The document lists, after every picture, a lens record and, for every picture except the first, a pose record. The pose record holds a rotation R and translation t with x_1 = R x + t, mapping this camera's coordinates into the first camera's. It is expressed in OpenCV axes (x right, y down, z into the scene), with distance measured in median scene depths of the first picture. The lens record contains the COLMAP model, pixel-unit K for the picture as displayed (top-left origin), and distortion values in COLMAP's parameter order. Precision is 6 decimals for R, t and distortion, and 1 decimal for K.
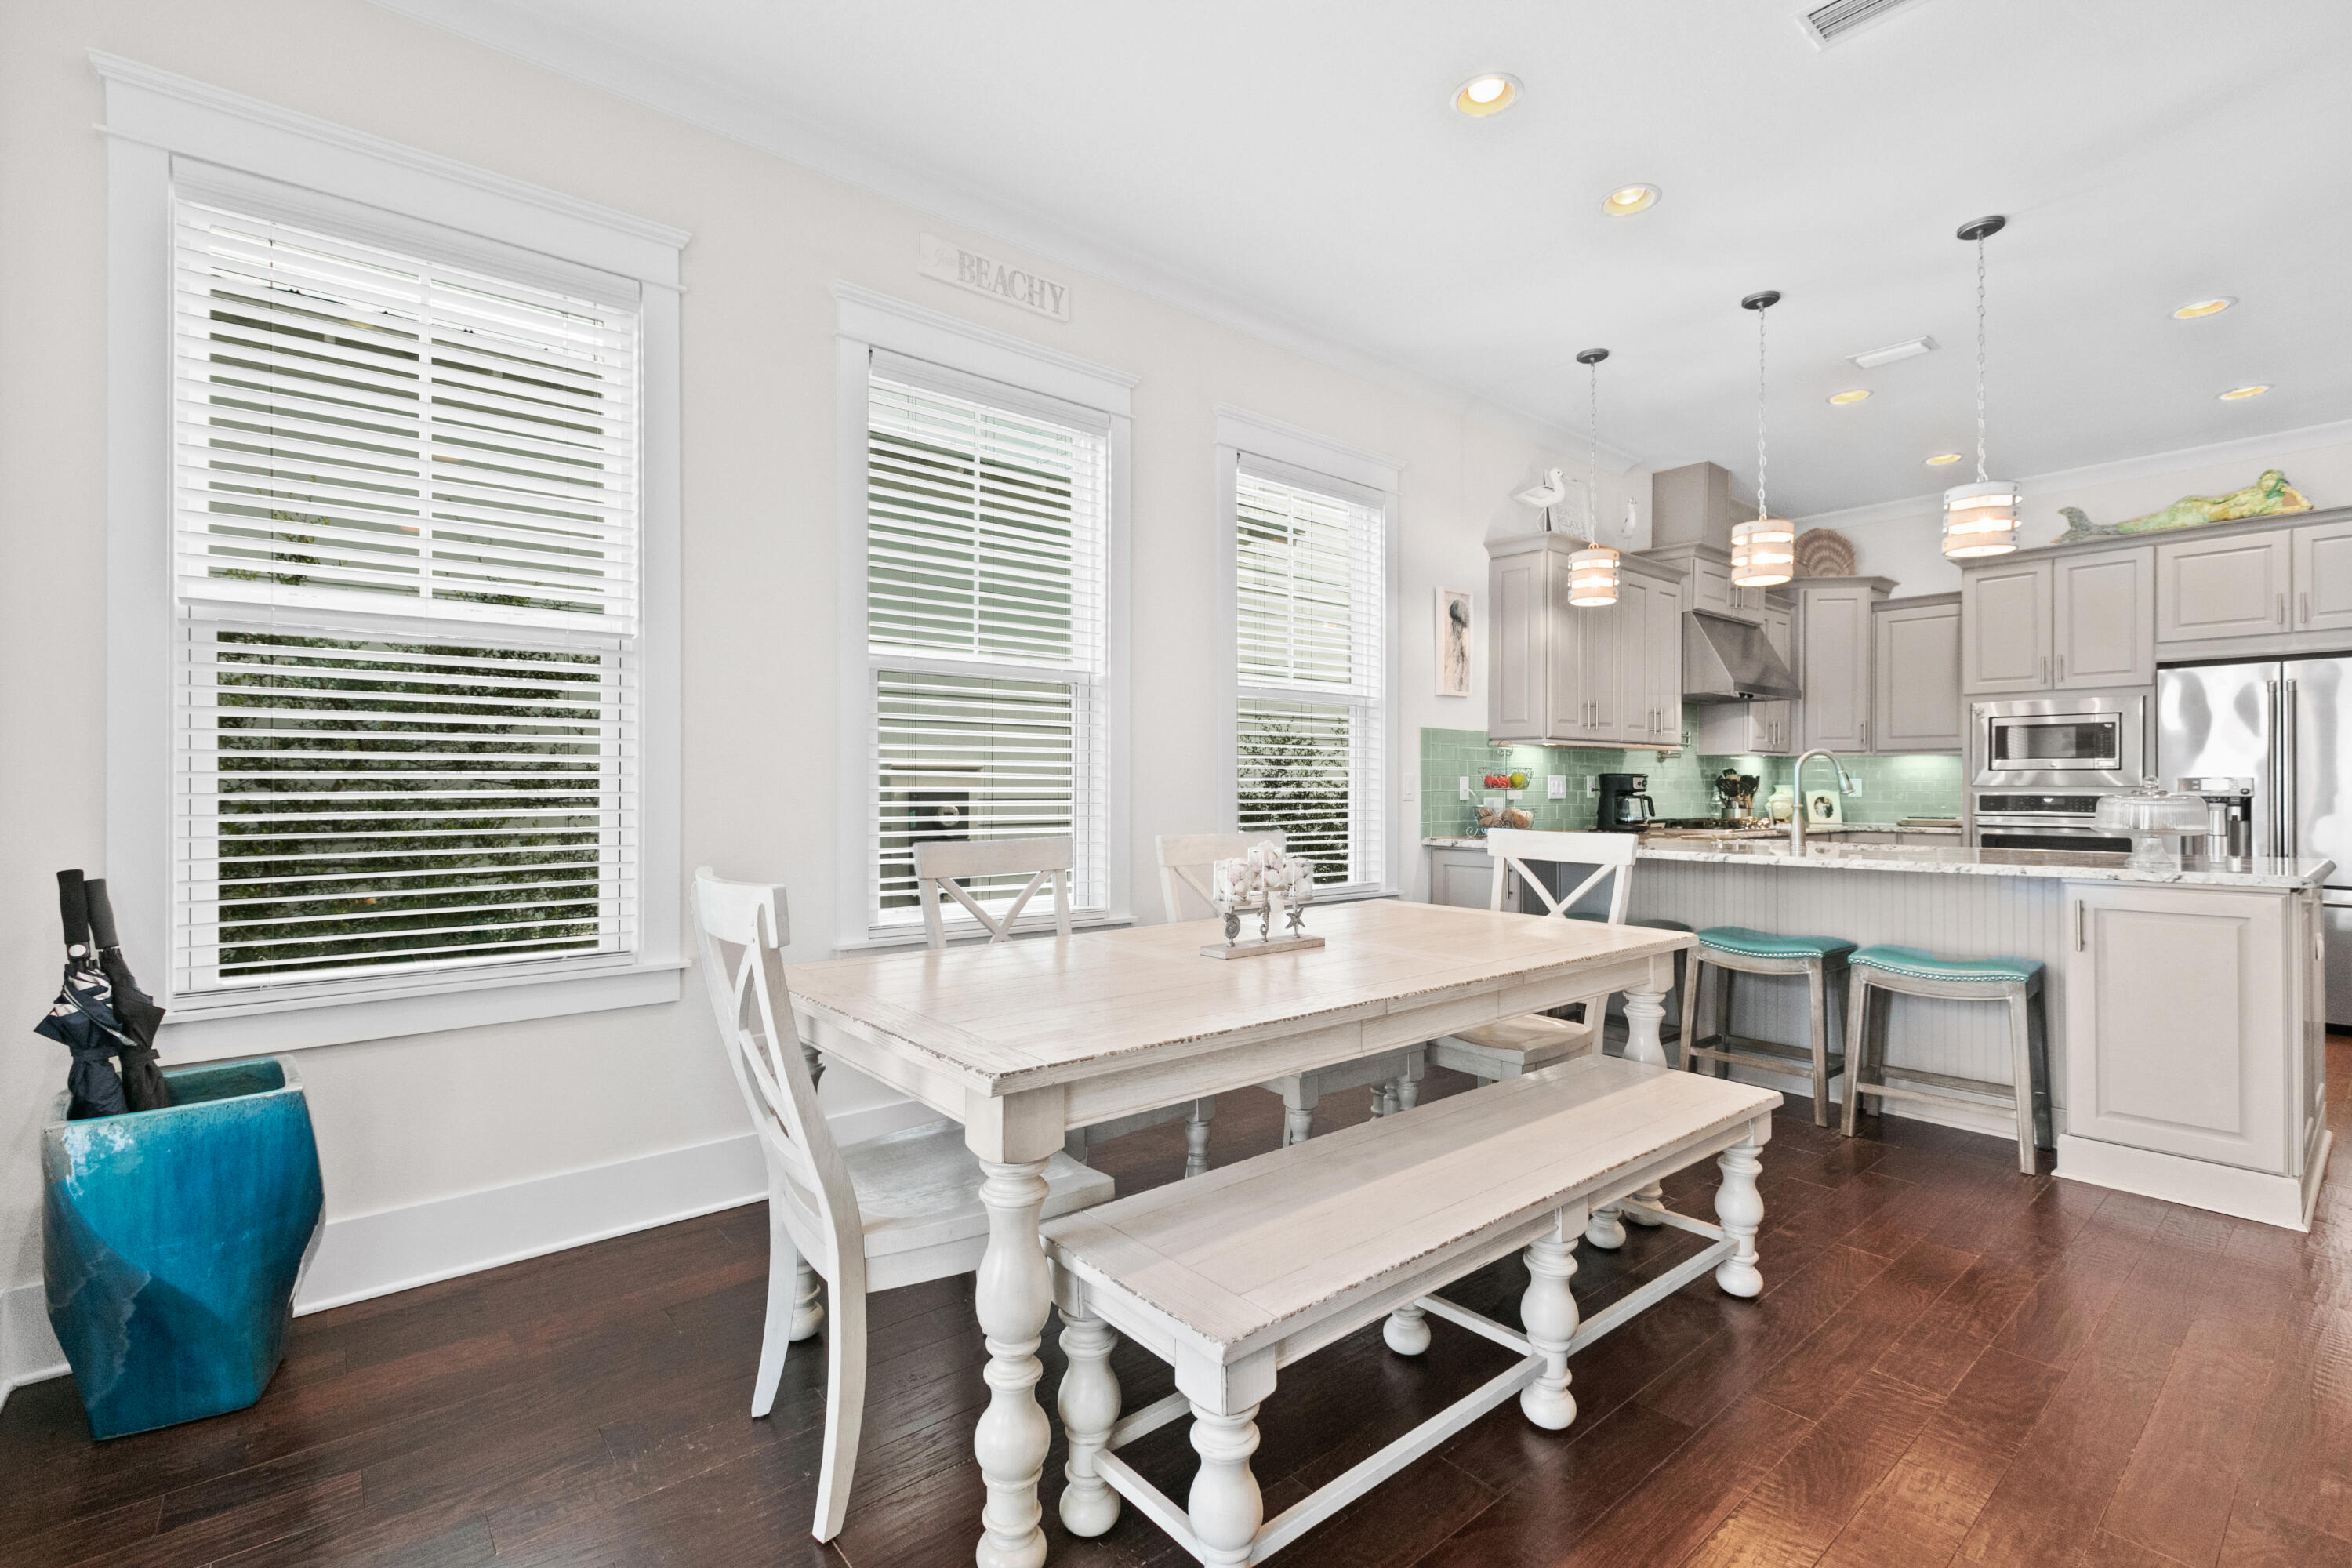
lens RADIAL K [[1061.8, 0, 1163.9], [0, 1061.8, 777.1], [0, 0, 1]] dist [0.001718, -0.001073]
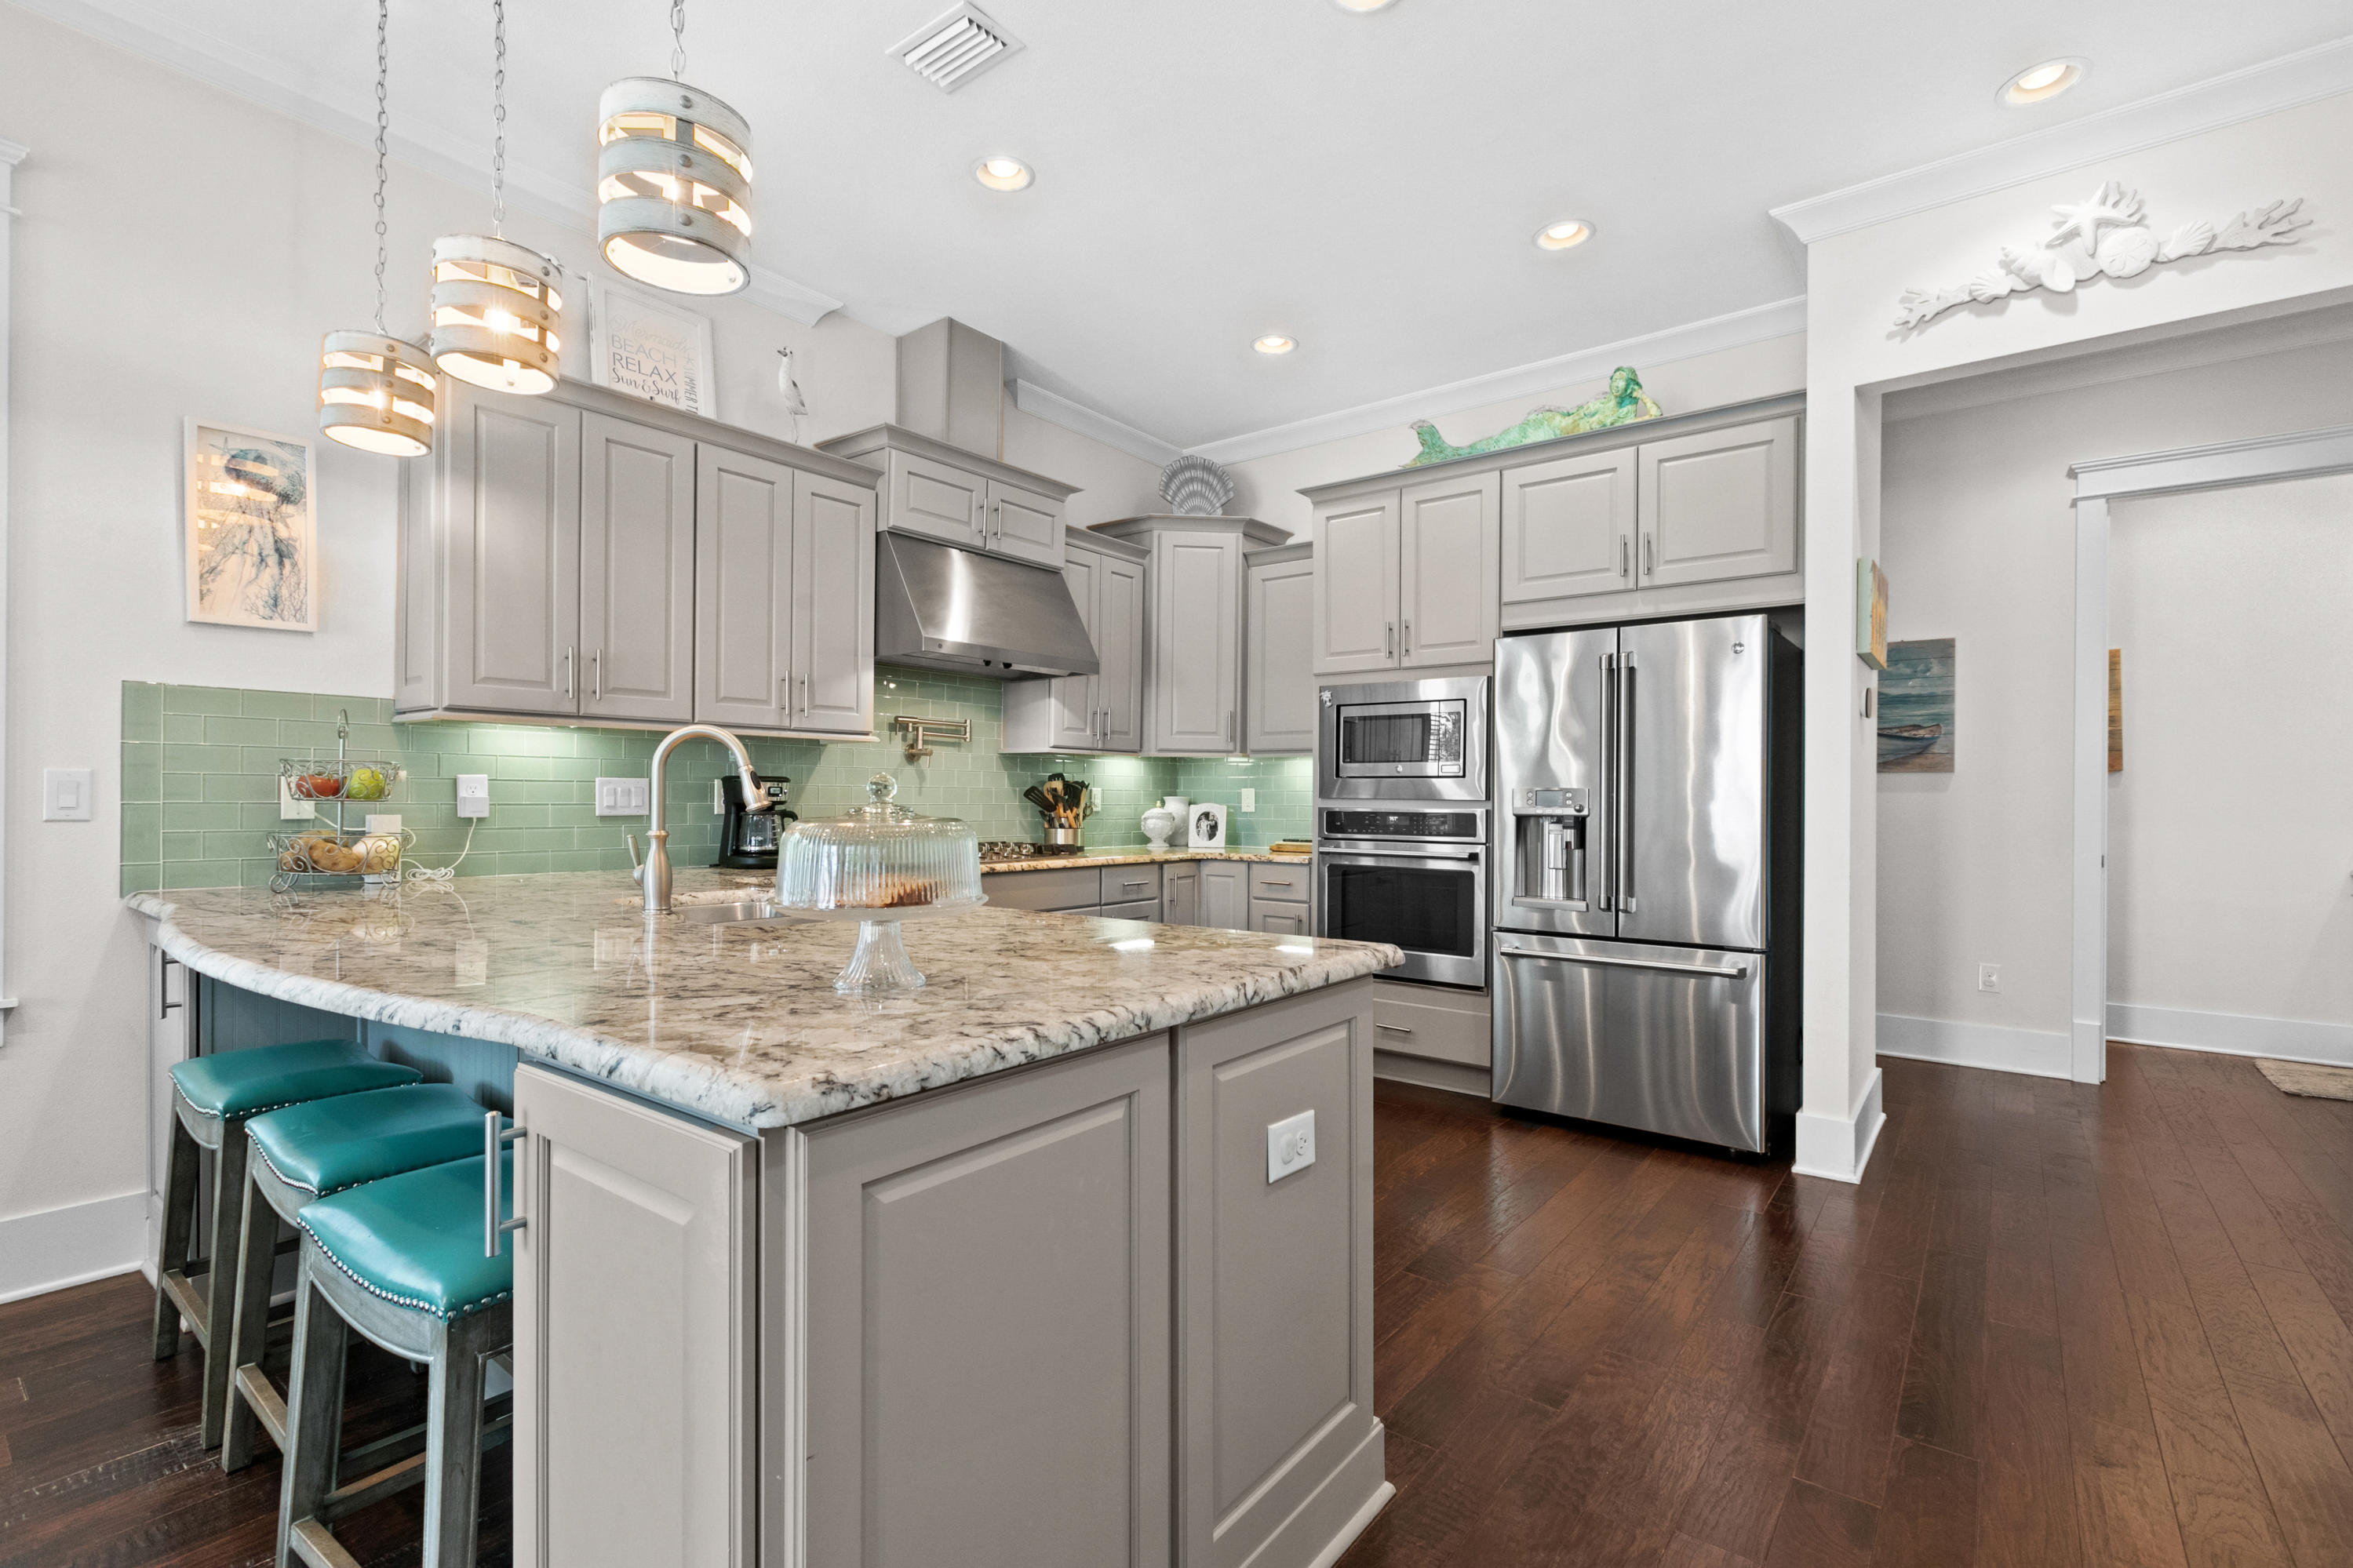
lens RADIAL K [[1062.1, 0, 1189.3], [0, 1062.1, 794.4], [0, 0, 1]] dist [0.001718, -0.001073]
pose [[0.976000, 0.005364, 0.217706, 0.539969], [-0.006864, 0.999958, 0.006135, 0.001460], [-0.217664, -0.007482, 0.975995, 0.318267]]
